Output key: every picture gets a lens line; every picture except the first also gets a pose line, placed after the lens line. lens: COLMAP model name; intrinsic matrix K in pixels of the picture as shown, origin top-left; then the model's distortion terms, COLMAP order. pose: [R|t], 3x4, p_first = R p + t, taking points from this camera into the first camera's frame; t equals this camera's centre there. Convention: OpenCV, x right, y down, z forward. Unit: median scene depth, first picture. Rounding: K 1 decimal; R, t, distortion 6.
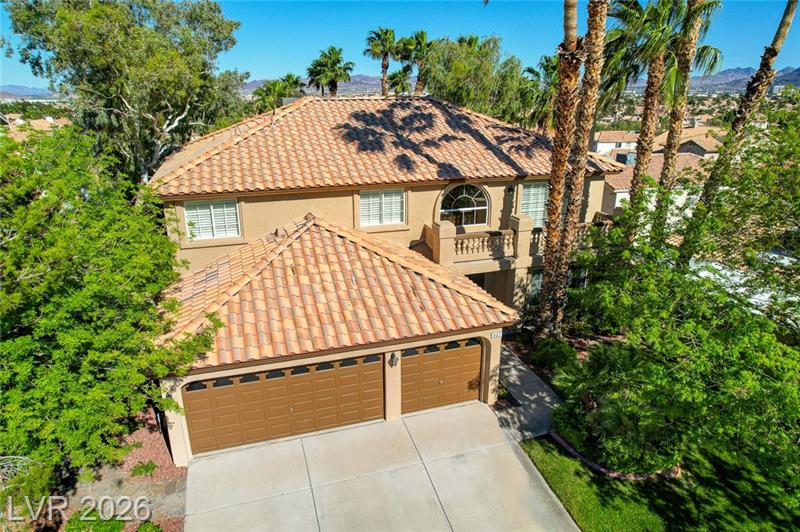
lens RADIAL K [[502.8, 0, 399.2], [0, 502.8, 270.8], [0, 0, 1]] dist [-0.082469, 0.075006]
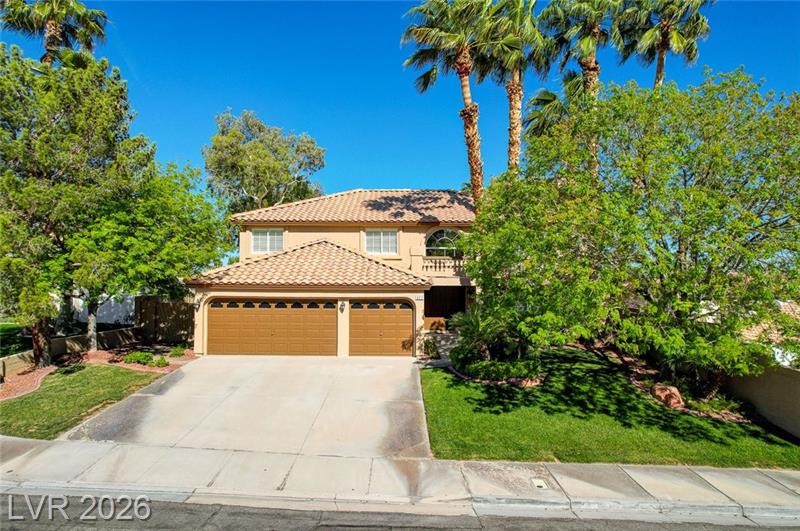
lens RADIAL K [[502.8, 0, 399.2], [0, 502.8, 270.3], [0, 0, 1]] dist [-0.082469, 0.075006]
pose [[0.947388, -0.009315, -0.319951, 0.564751], [-0.109873, 0.929378, -0.352397, 0.530541], [0.300638, 0.369011, 0.879459, -0.240154]]
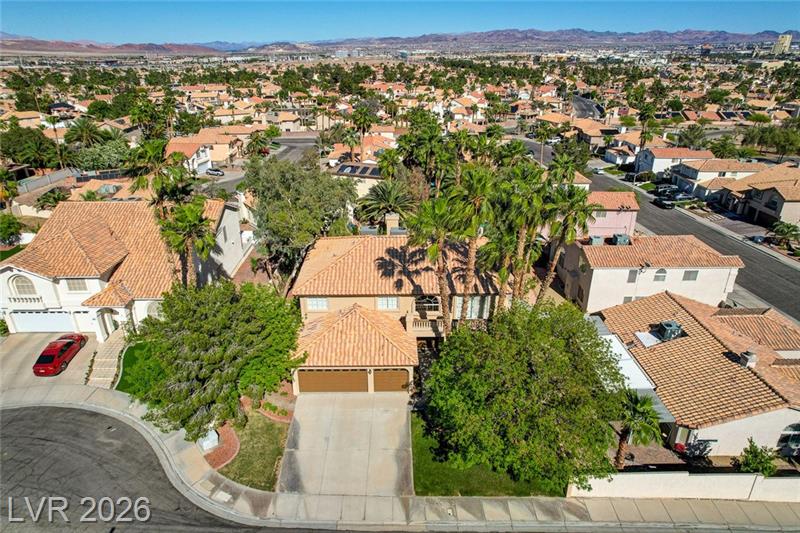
lens RADIAL K [[497.1, 0, 400.0], [0, 497.1, 266.5], [0, 0, 1]] dist [-0.032913, -0.000502]
pose [[0.951283, 0.123077, -0.282687, 0.778333], [-0.100769, 0.990628, 0.092200, -0.610001], [0.291386, -0.059222, 0.954771, -1.393265]]
